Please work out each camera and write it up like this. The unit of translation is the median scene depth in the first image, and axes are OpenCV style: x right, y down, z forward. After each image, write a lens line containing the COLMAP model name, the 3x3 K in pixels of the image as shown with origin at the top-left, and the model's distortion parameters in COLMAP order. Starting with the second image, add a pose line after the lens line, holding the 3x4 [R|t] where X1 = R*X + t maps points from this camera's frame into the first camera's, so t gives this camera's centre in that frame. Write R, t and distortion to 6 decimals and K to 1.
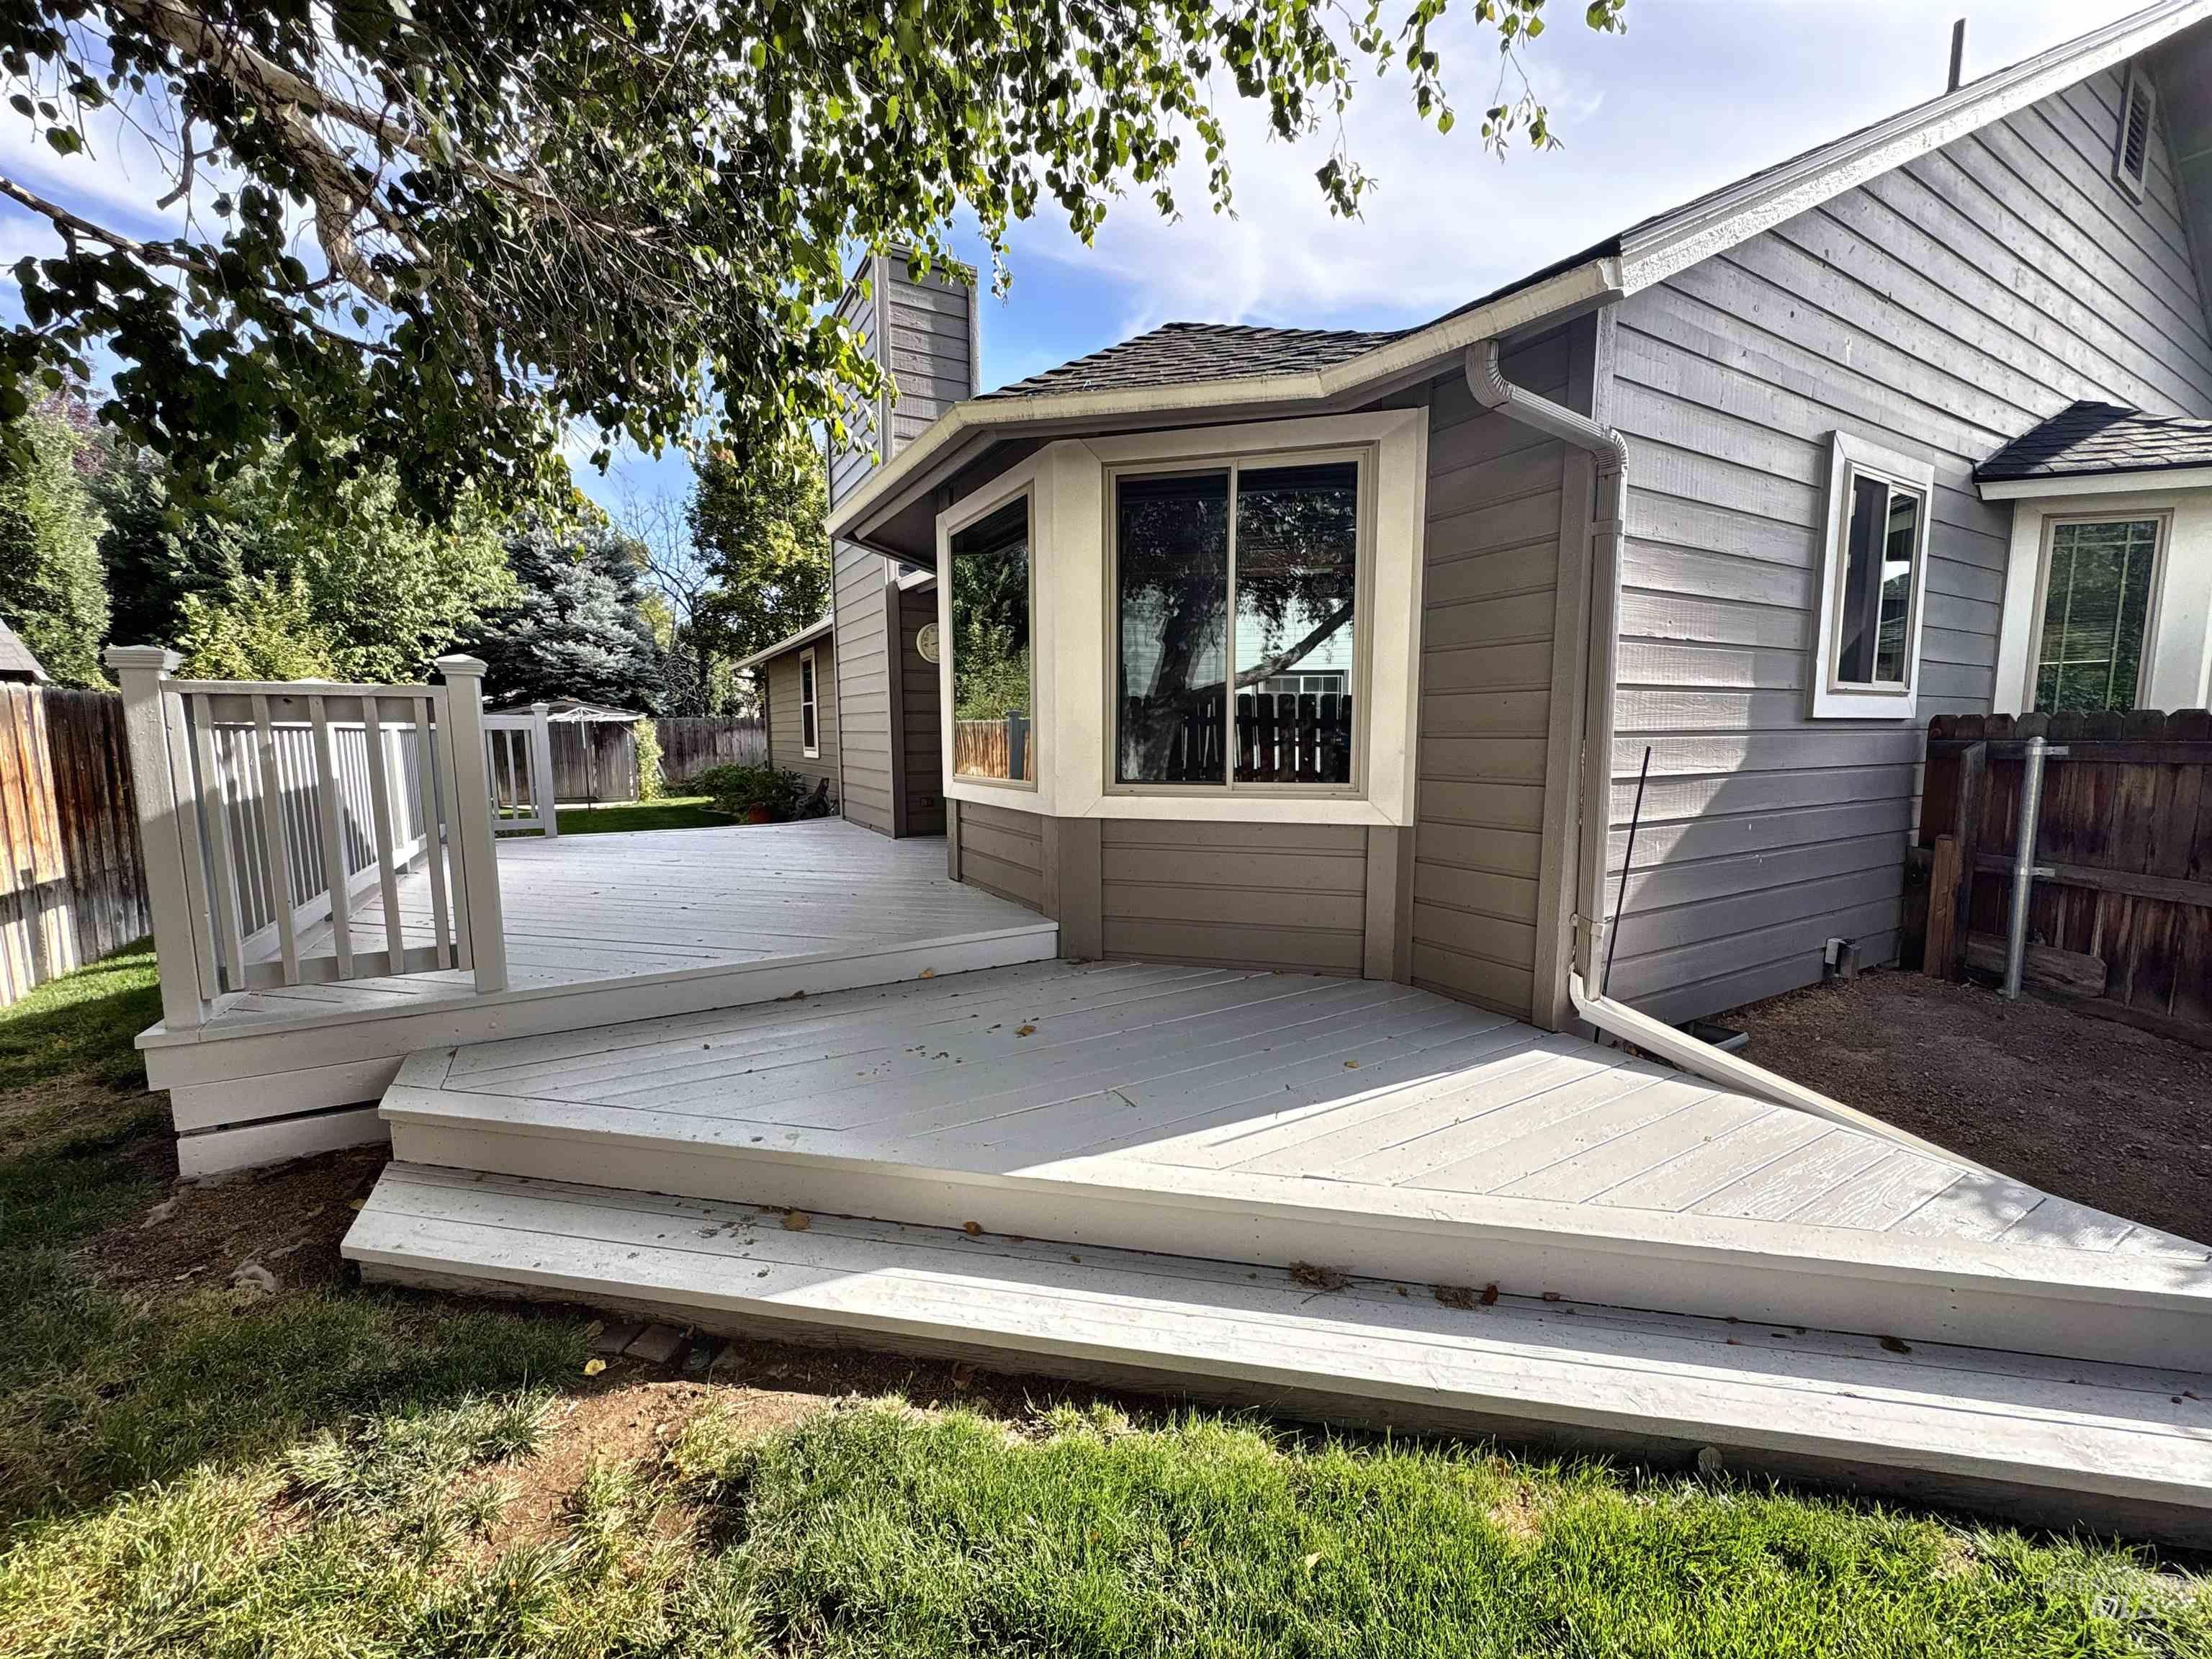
lens RADIAL K [[878.4, 0, 1106.0], [0, 878.4, 829.5], [0, 0, 1]] dist [-0.000997, 0.000064]
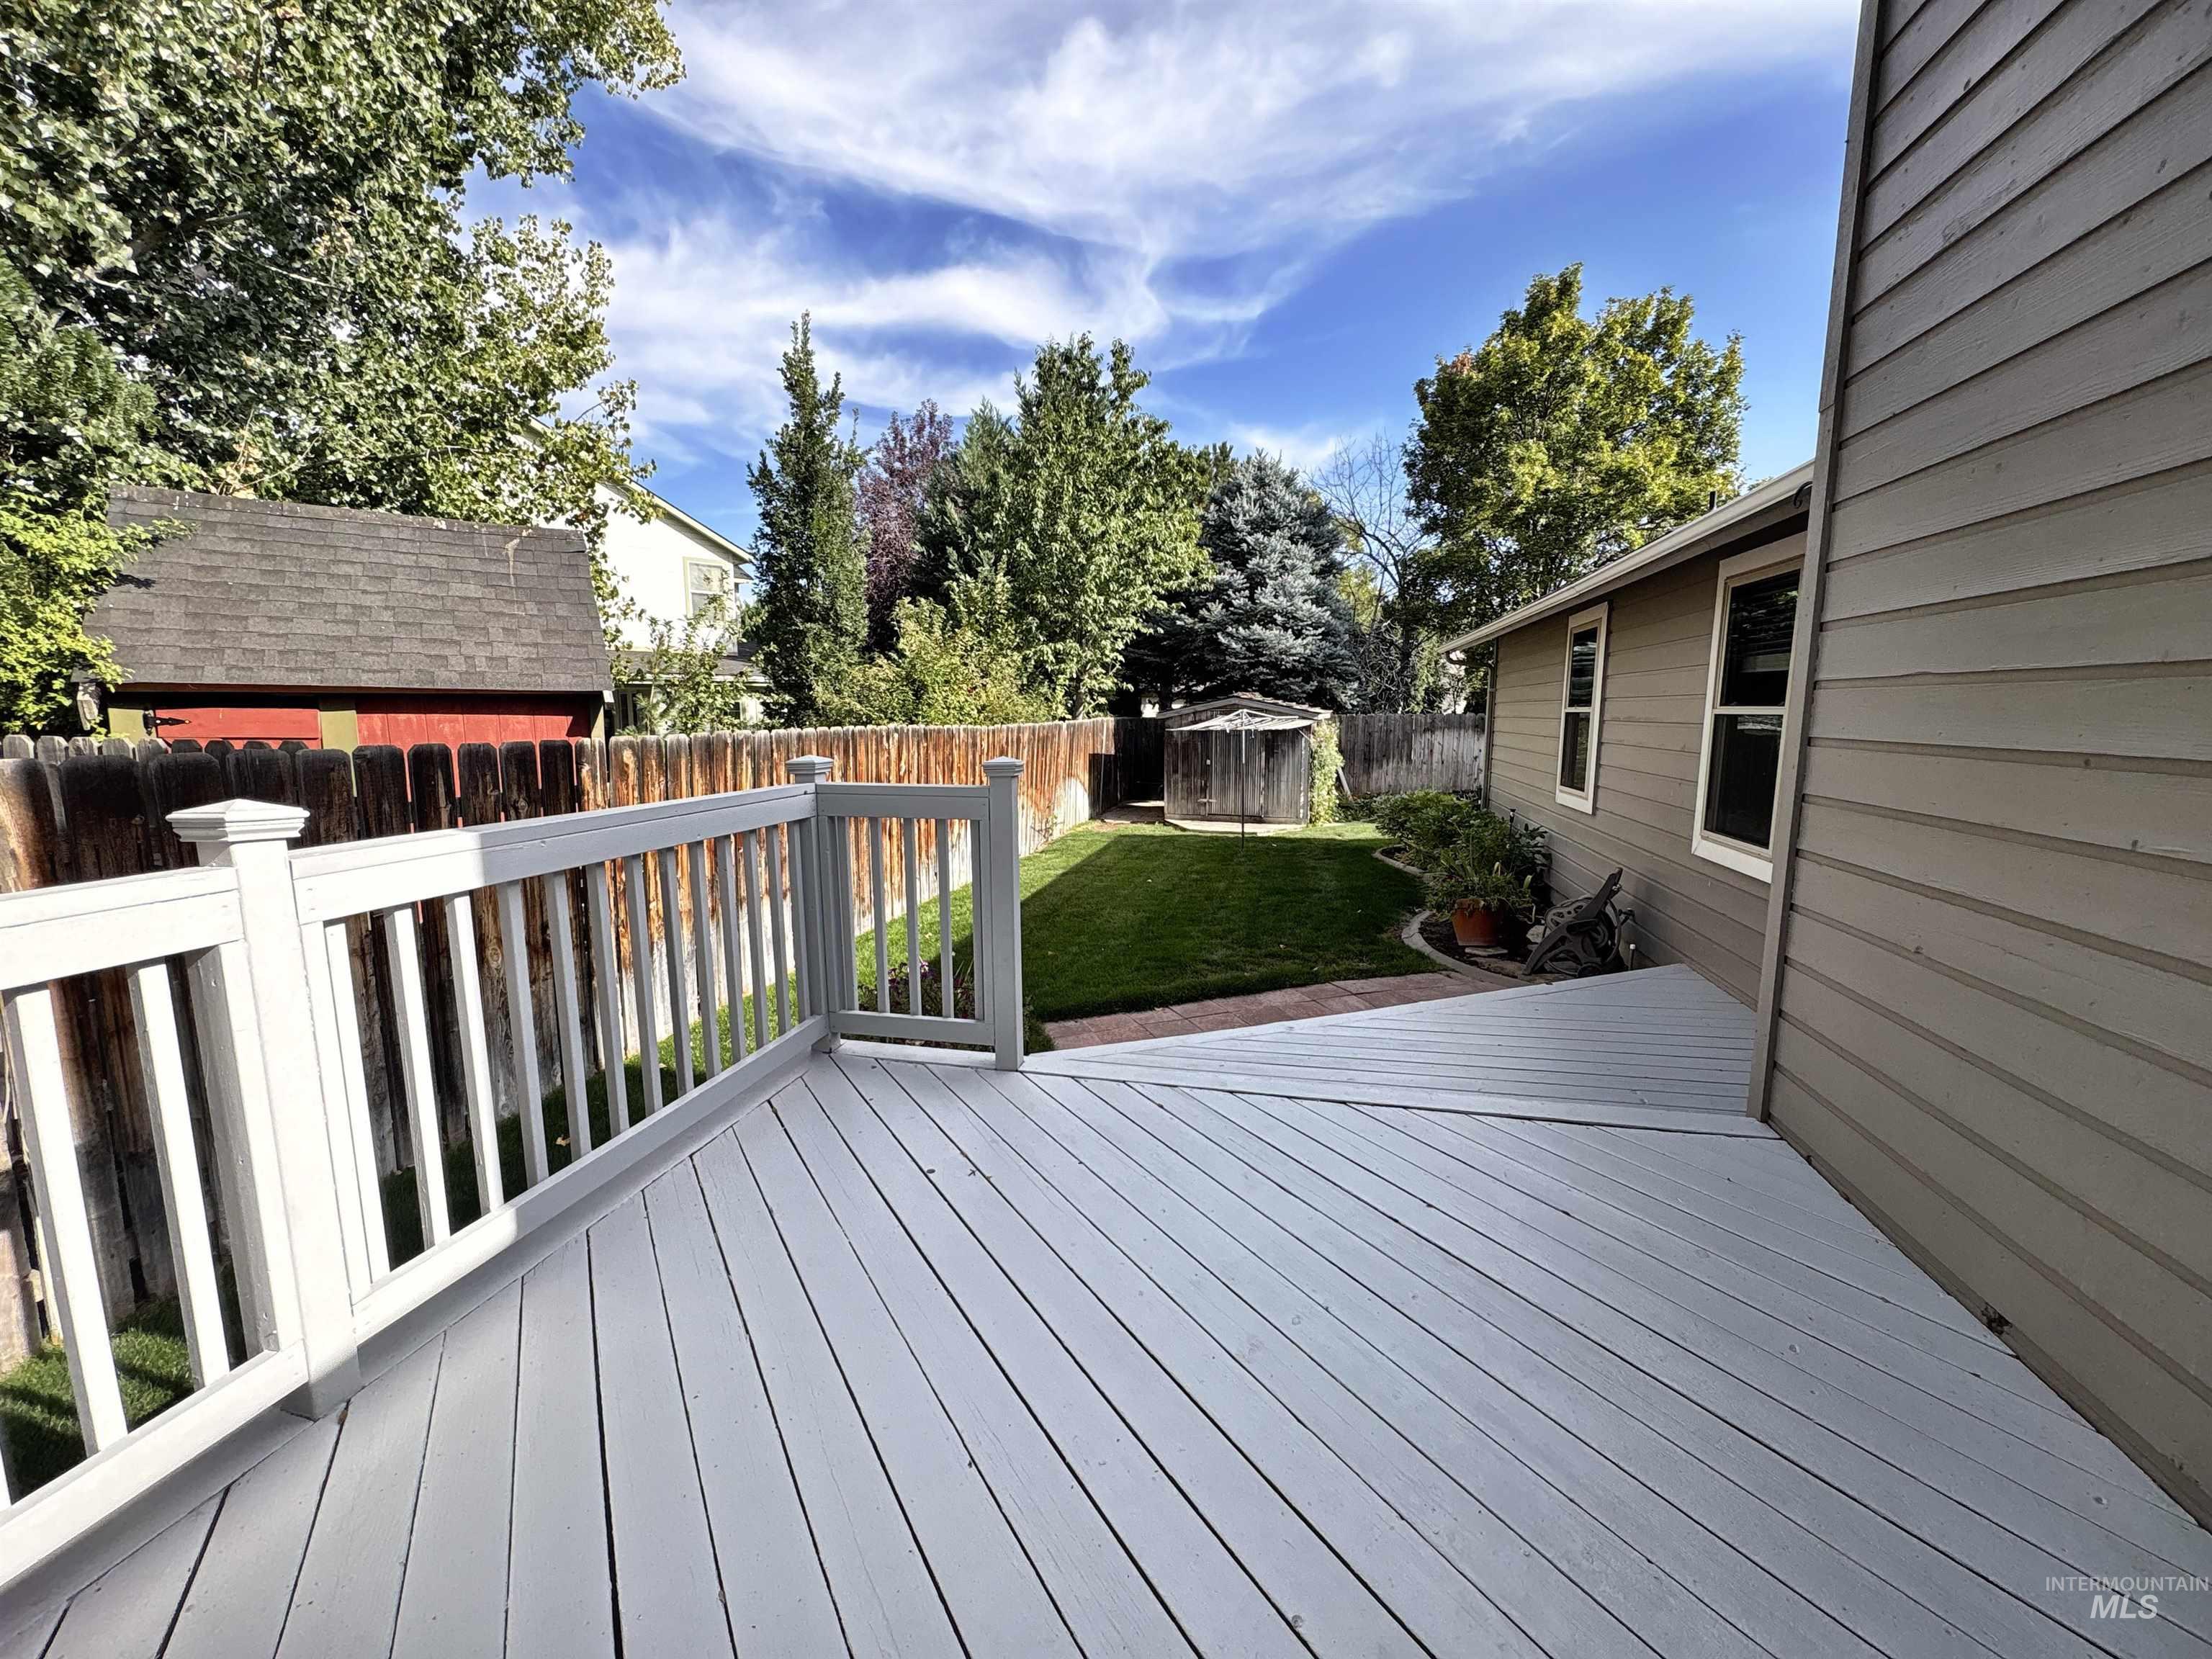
lens RADIAL K [[878.4, 0, 1106.0], [0, 878.4, 829.5], [0, 0, 1]] dist [-0.000997, 0.000064]
pose [[0.730466, 0.096945, -0.676033, -0.119691], [-0.080661, 0.995192, 0.055557, -0.051142], [0.678169, 0.013947, 0.734774, 0.270425]]
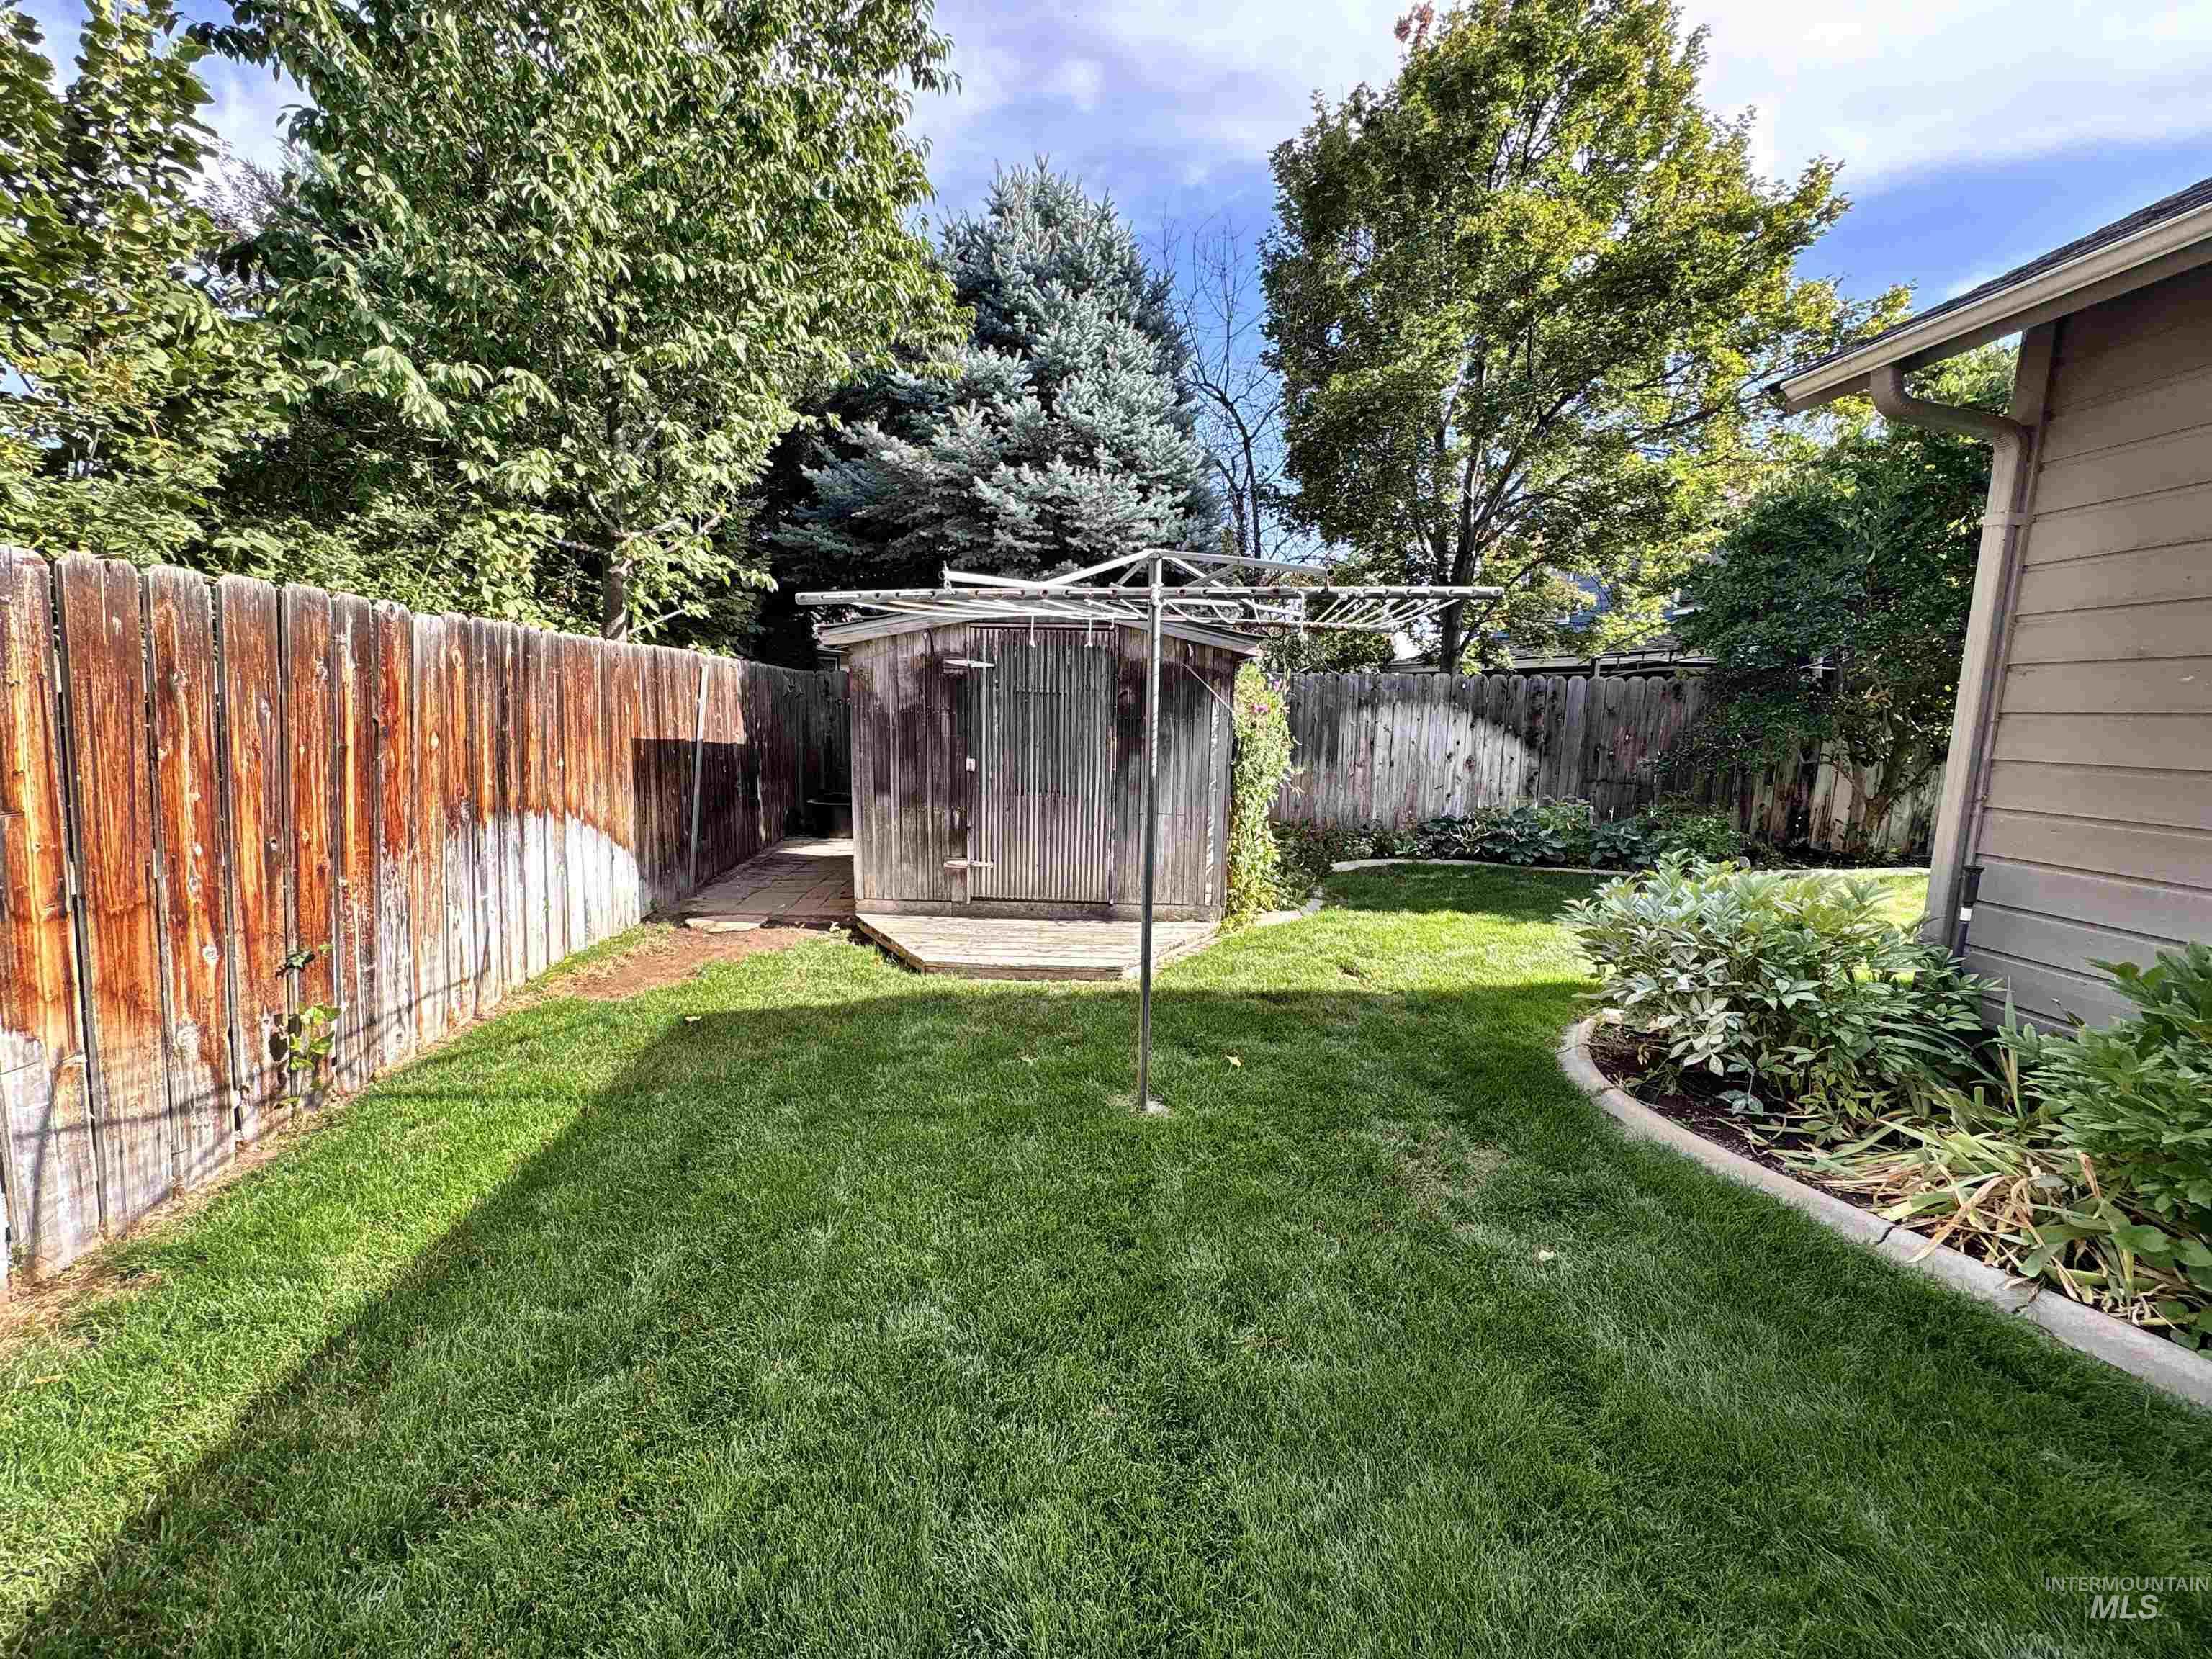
lens RADIAL K [[878.4, 0, 1106.0], [0, 878.4, 829.5], [0, 0, 1]] dist [-0.000997, 0.000064]
pose [[0.906945, 0.086081, -0.412360, -0.400506], [-0.077040, 0.996283, 0.038534, -0.066809], [0.414144, -0.003180, 0.910206, 0.627023]]
